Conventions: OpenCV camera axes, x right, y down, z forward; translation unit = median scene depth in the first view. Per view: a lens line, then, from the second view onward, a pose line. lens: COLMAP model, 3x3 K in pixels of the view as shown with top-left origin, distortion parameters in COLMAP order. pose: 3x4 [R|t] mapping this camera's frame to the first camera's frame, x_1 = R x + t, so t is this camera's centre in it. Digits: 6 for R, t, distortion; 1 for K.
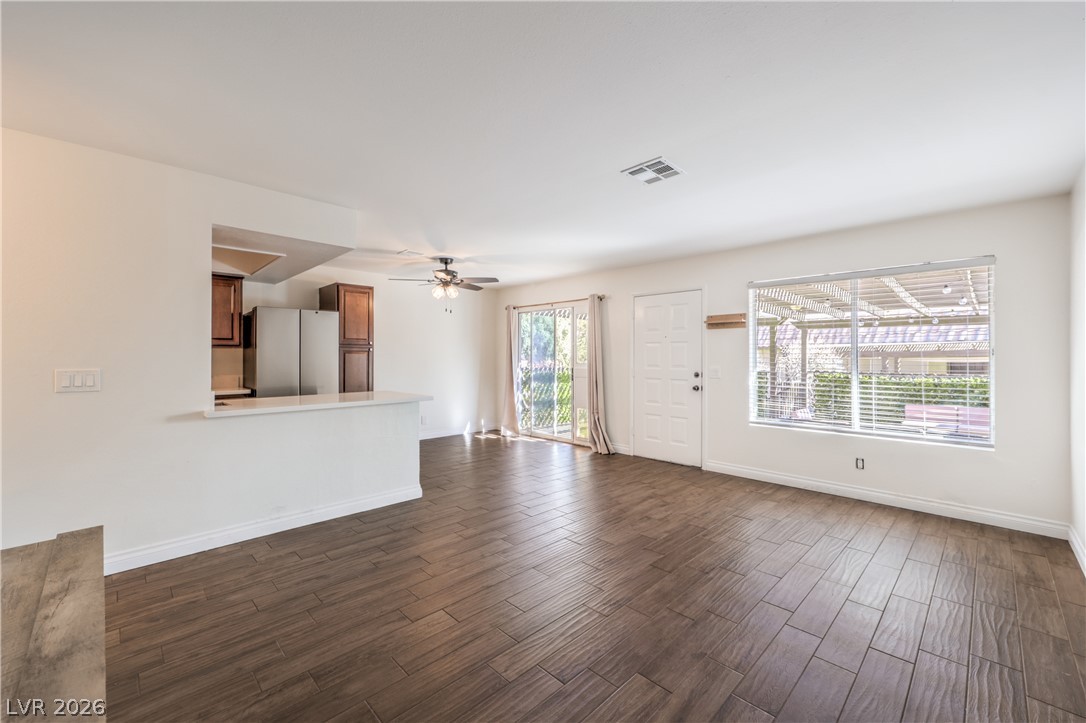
lens RADIAL K [[446.4, 0, 546.8], [0, 446.4, 355.8], [0, 0, 1]] dist [0.001201, 0.000250]
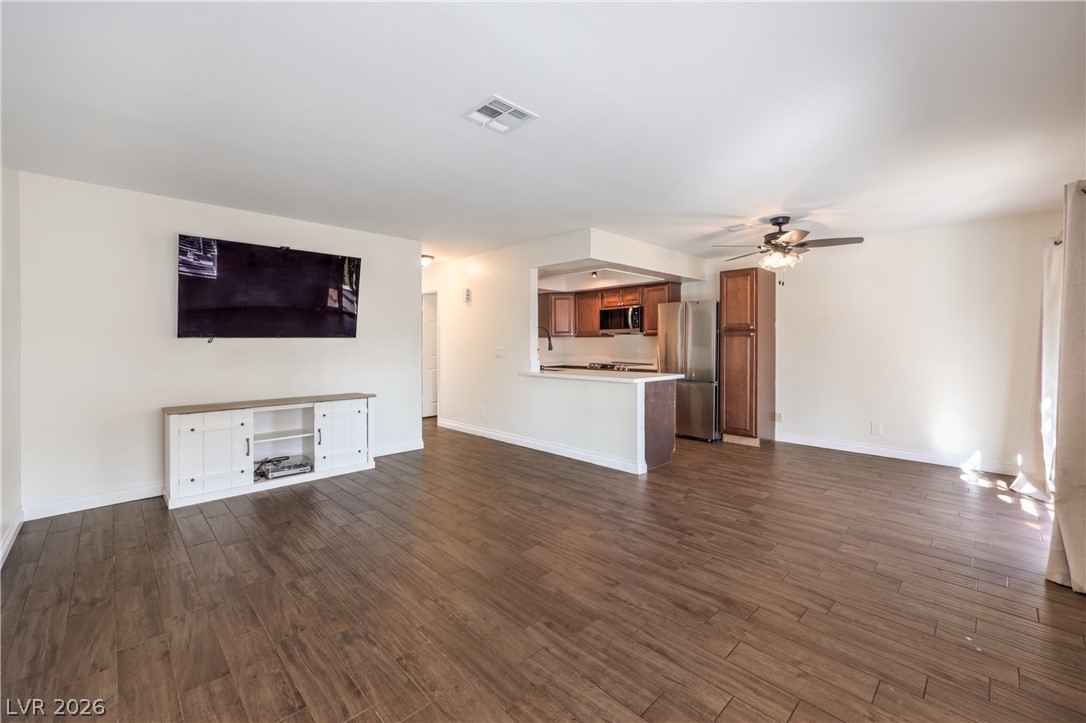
lens RADIAL K [[446.4, 0, 546.8], [0, 446.4, 355.8], [0, 0, 1]] dist [0.001201, 0.000250]
pose [[-0.010517, 0.026096, -0.999604, 0.926051], [0.003632, 0.999654, 0.026059, 0.009005], [0.999938, -0.003357, -0.010608, 0.959100]]
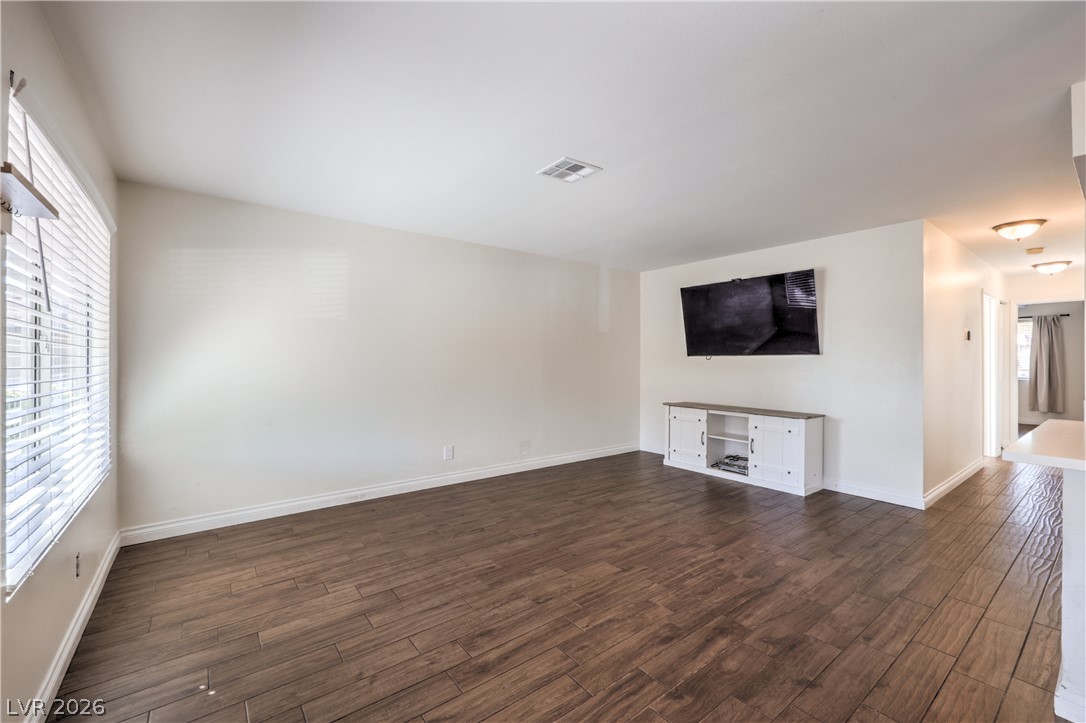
lens RADIAL K [[446.4, 0, 546.8], [0, 446.4, 355.8], [0, 0, 1]] dist [0.001201, 0.000250]
pose [[-0.991864, -0.004008, 0.127236, 0.137740], [-0.005501, 0.999920, -0.011388, 0.010261], [-0.127181, -0.011995, -0.991807, 1.746273]]
